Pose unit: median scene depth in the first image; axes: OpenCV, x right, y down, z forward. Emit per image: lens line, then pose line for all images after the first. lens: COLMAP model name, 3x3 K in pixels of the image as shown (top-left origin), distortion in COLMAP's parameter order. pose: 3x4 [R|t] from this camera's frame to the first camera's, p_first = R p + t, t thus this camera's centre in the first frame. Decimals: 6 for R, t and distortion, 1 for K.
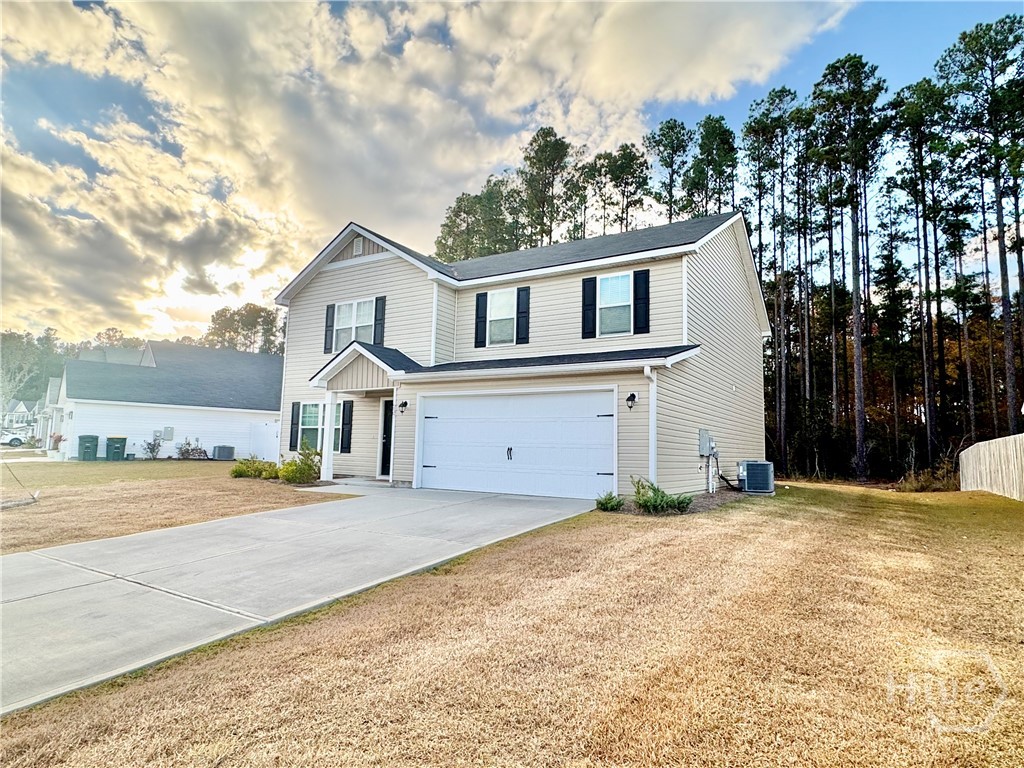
lens RADIAL K [[610.9, 0, 509.2], [0, 610.9, 387.3], [0, 0, 1]] dist [-0.002183, 0.001763]
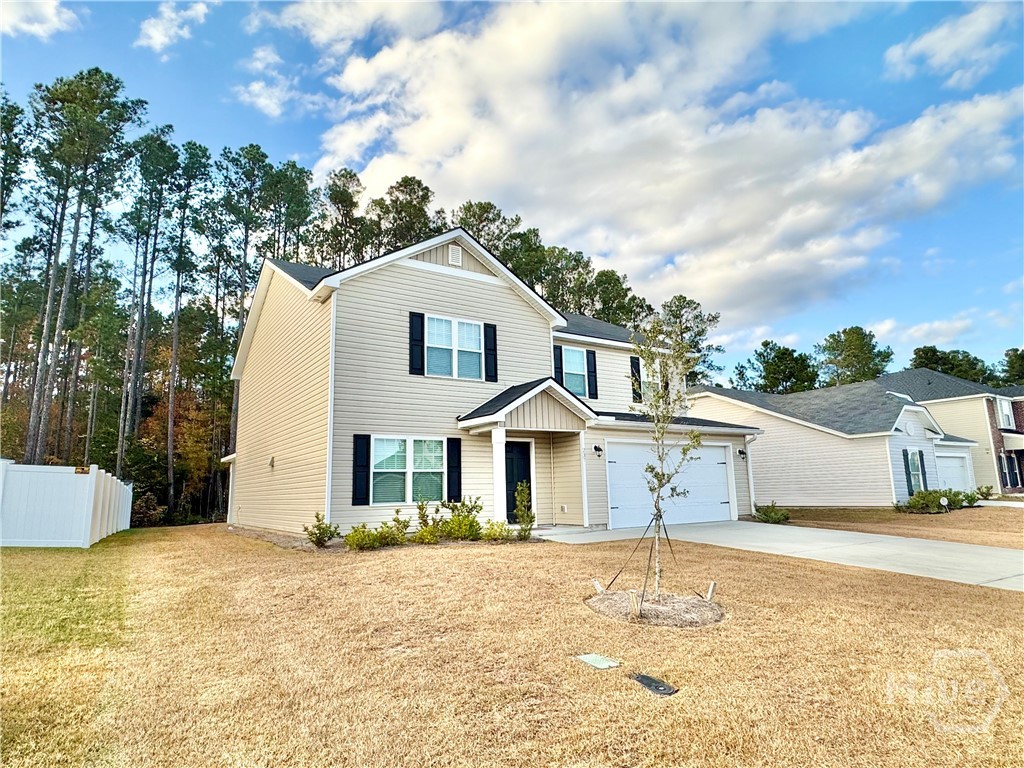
lens RADIAL K [[610.9, 0, 509.2], [0, 610.9, 387.3], [0, 0, 1]] dist [-0.002183, 0.001763]
pose [[0.426250, 0.127833, 0.895528, -1.042849], [-0.057937, 0.991790, -0.113997, 0.046449], [-0.902748, -0.003293, 0.430156, 0.619341]]
